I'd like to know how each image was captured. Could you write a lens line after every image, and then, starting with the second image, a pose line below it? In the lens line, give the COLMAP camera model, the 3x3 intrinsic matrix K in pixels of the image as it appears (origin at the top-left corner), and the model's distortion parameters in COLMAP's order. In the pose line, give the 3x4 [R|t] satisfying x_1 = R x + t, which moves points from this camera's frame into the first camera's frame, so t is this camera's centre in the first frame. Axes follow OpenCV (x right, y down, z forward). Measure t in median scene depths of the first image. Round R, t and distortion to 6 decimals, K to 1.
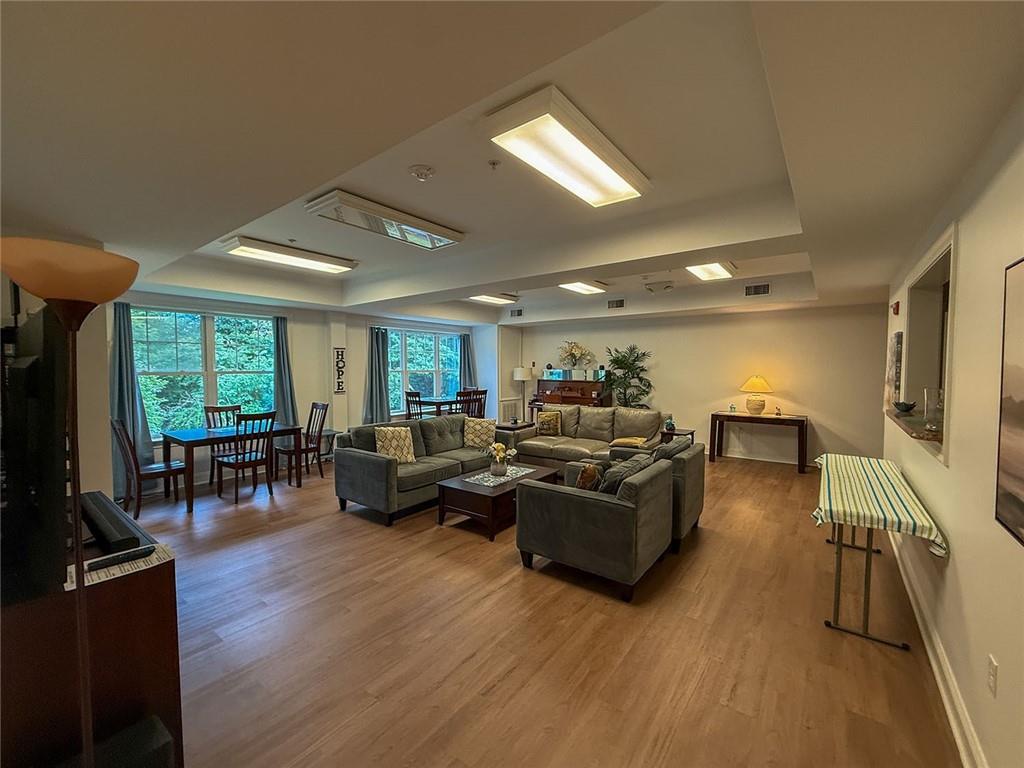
lens RADIAL K [[417.4, 0, 512.4], [0, 417.4, 381.9], [0, 0, 1]] dist [-0.004152, -0.002011]
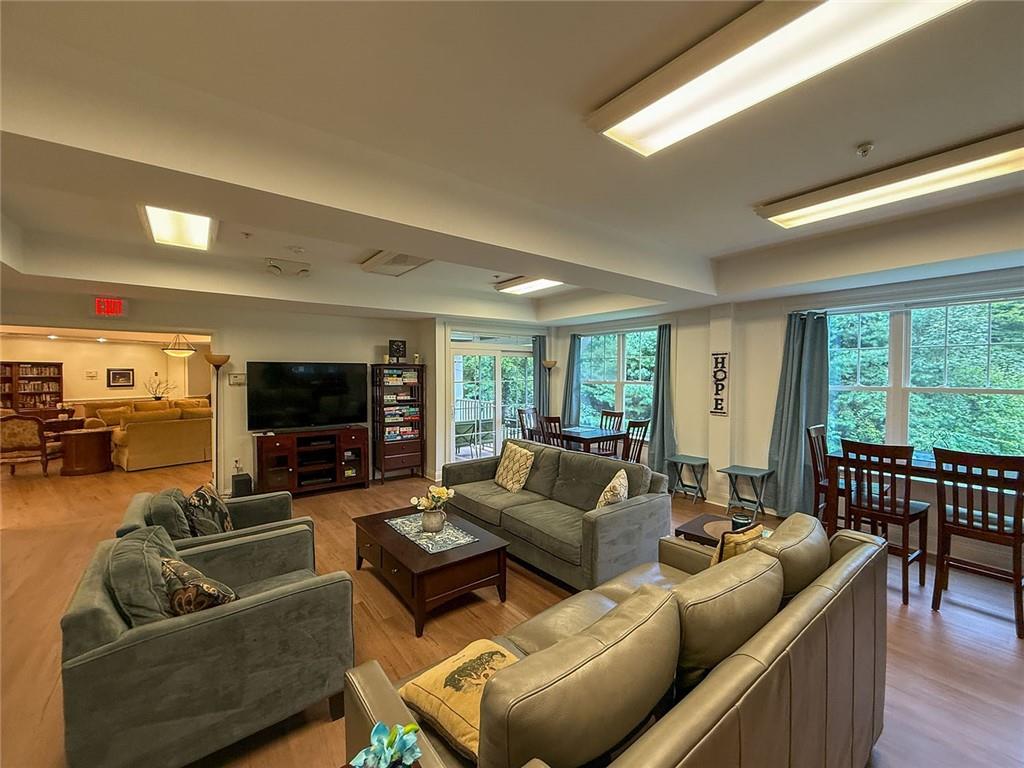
lens RADIAL K [[417.4, 0, 513.9], [0, 417.4, 383.1], [0, 0, 1]] dist [-0.004152, -0.002011]
pose [[-0.264387, 0.021161, -0.964185, 0.399357], [-0.038847, 0.998714, 0.032570, -0.038446], [0.963634, 0.046067, -0.263225, 0.845098]]
